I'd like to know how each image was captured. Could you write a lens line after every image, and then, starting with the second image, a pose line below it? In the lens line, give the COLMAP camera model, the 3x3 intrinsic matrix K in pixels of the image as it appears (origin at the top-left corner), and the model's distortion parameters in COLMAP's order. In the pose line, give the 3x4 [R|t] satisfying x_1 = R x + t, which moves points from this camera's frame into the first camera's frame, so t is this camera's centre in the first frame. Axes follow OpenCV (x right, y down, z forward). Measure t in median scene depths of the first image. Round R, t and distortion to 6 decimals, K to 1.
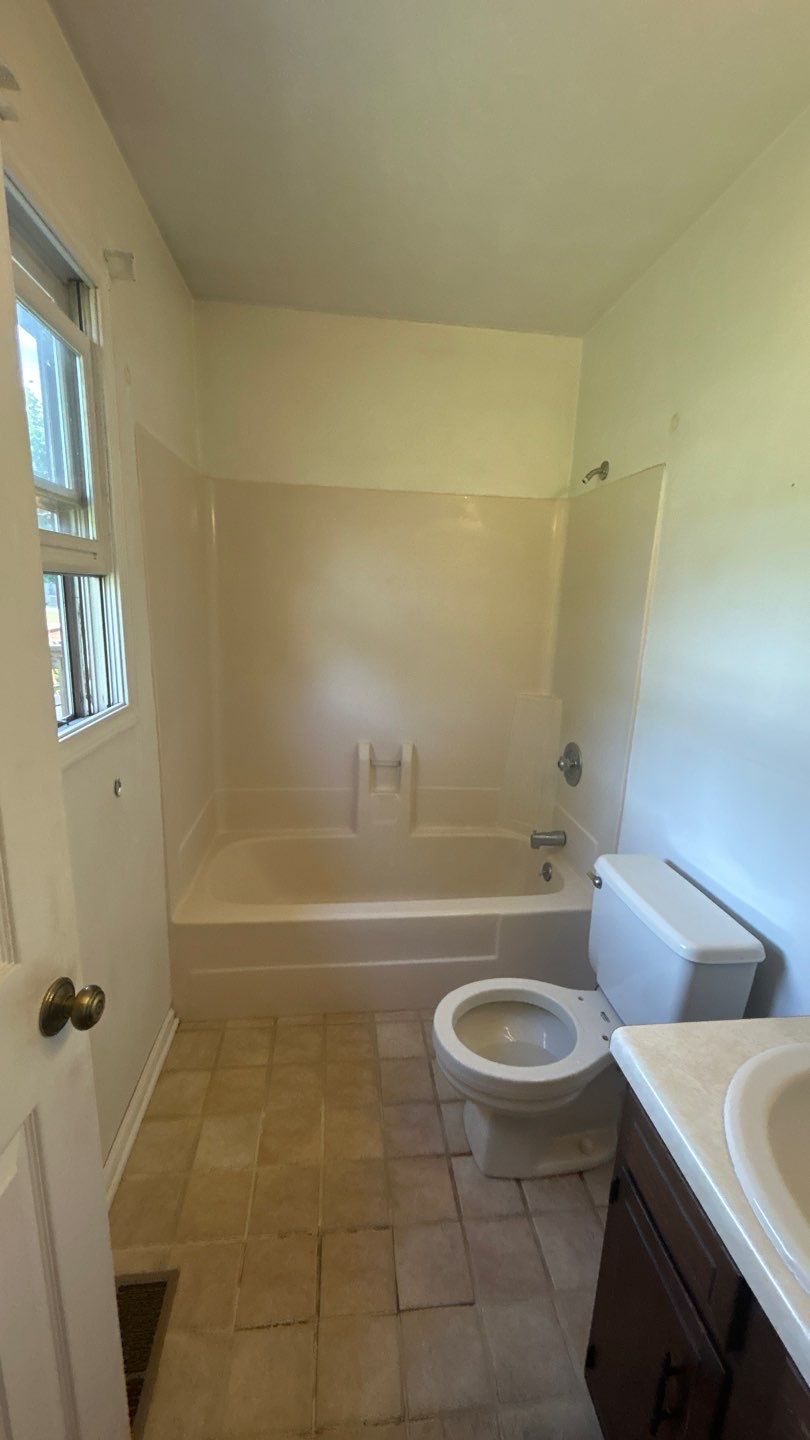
lens RADIAL K [[586.7, 0, 407.7], [0, 586.7, 722.0], [0, 0, 1]] dist [0.002910, 0.000150]
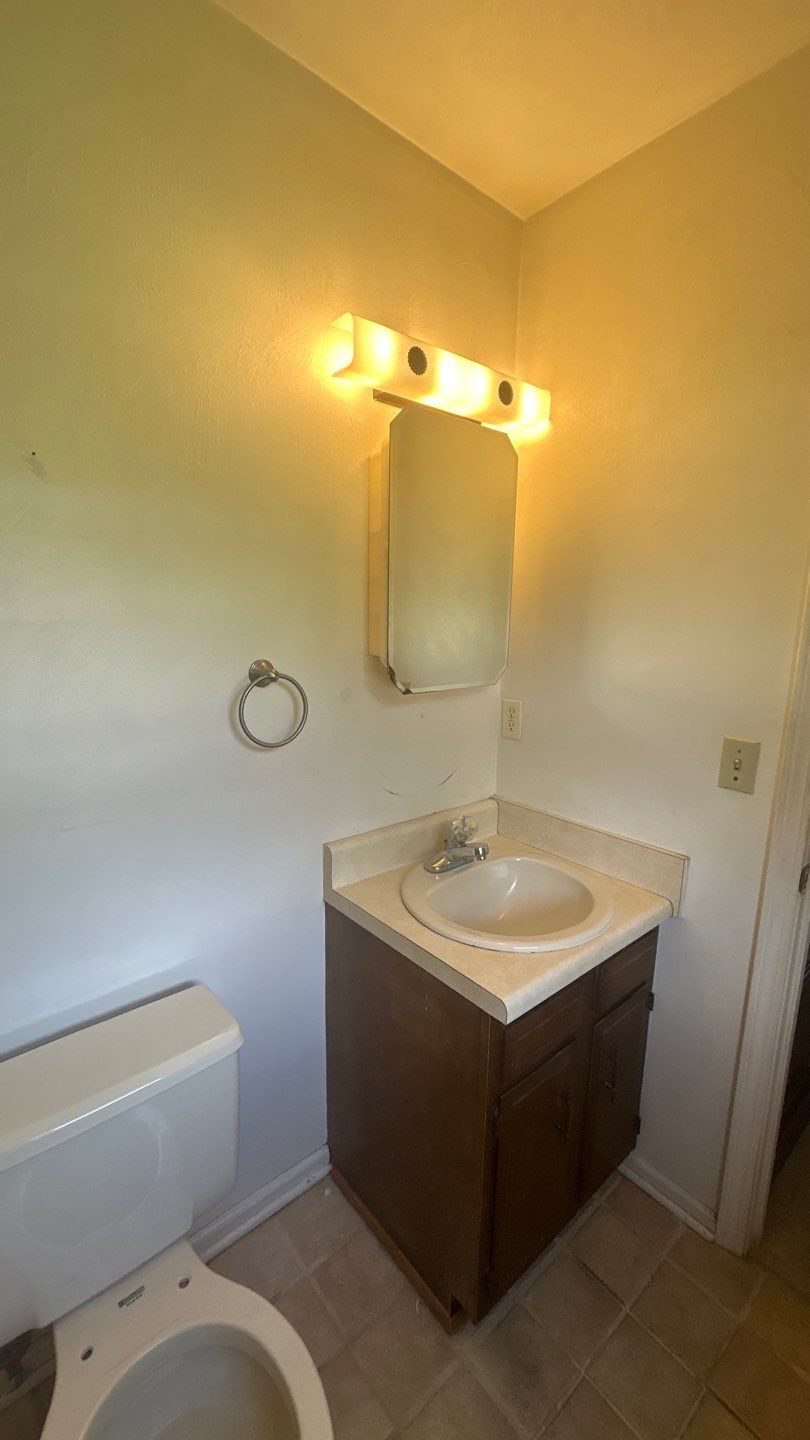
lens RADIAL K [[586.7, 0, 397.4], [0, 586.7, 715.7], [0, 0, 1]] dist [0.002910, 0.000150]
pose [[-0.540668, -0.204743, 0.815940, -0.279608], [0.137206, 0.935480, 0.325656, -0.334663], [-0.829971, 0.288023, -0.477692, 1.266229]]
